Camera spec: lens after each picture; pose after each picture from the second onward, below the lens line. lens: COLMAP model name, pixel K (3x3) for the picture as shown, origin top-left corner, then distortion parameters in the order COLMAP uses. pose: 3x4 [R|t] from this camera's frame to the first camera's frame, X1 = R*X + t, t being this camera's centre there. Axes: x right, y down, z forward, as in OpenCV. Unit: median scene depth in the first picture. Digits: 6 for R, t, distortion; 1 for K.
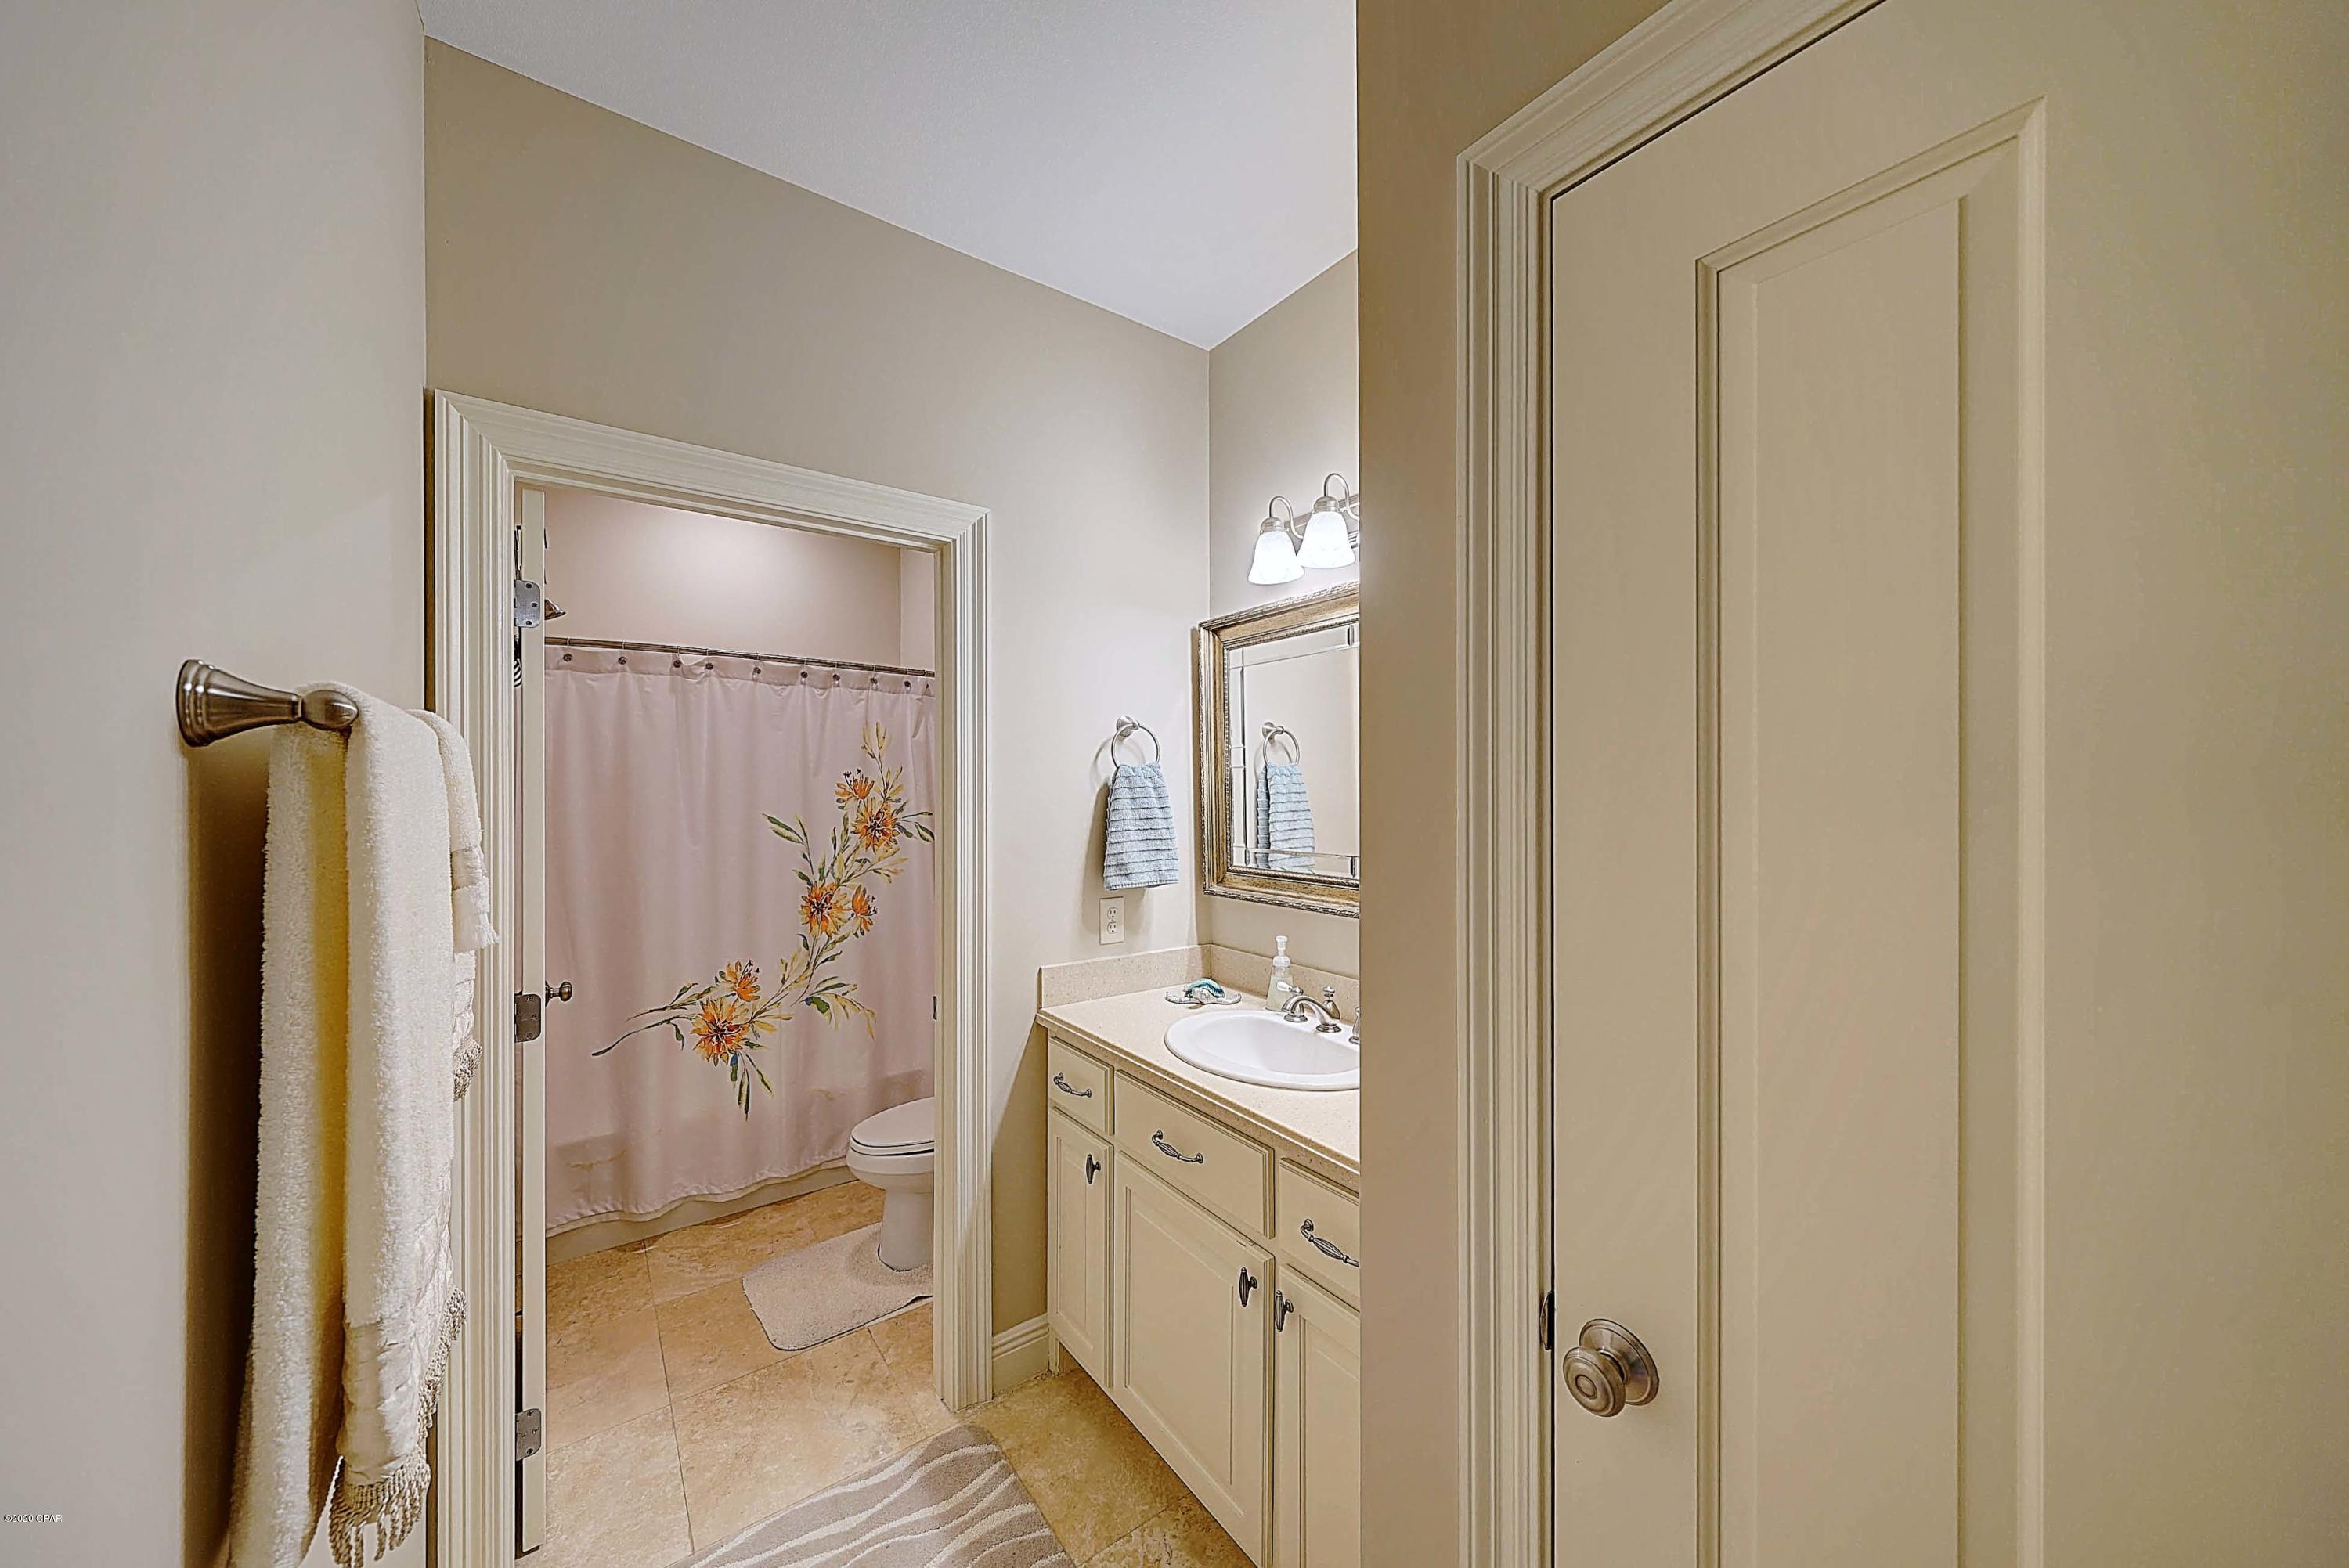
lens RADIAL K [[801.0, 0, 1170.1], [0, 801.0, 788.2], [0, 0, 1]] dist [0.005486, -0.001054]
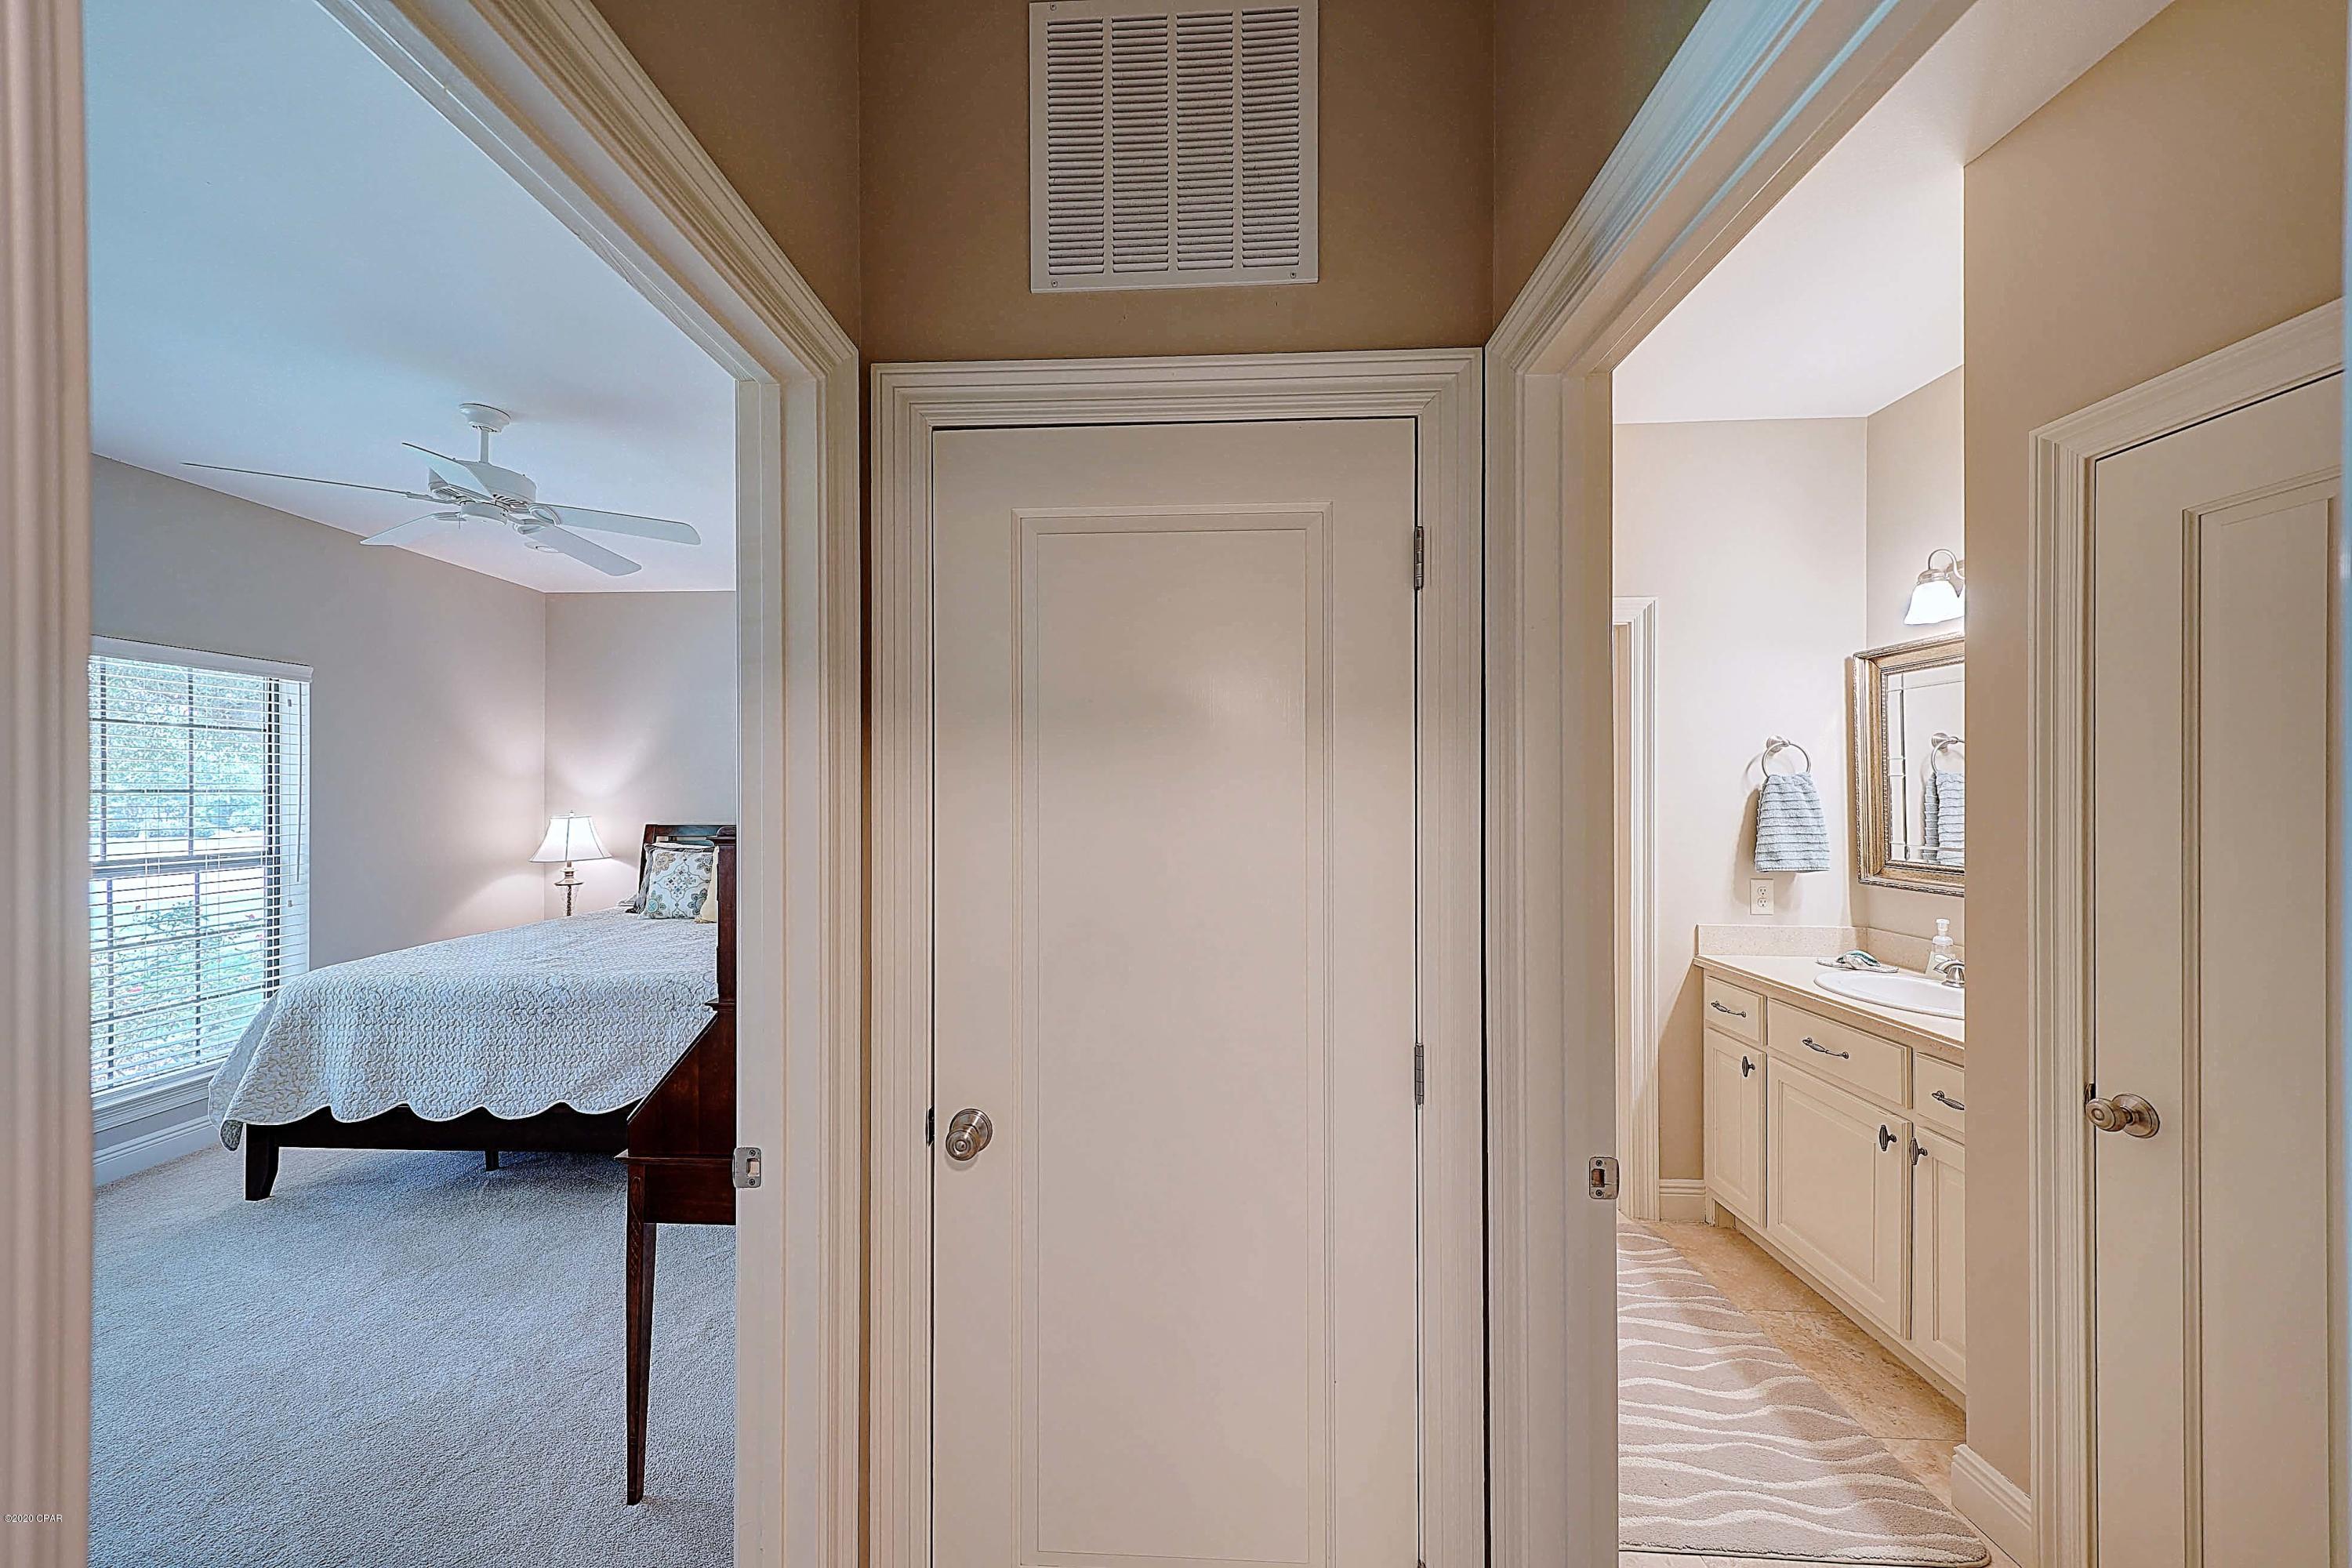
lens RADIAL K [[819.5, 0, 1154.0], [0, 819.5, 787.4], [0, 0, 1]] dist [0.007203, -0.000473]
pose [[0.770918, 0.001167, -0.636933, 0.015440], [-0.001785, 0.999998, -0.000328, -0.006750], [0.636932, 0.001389, 0.770919, -0.641322]]
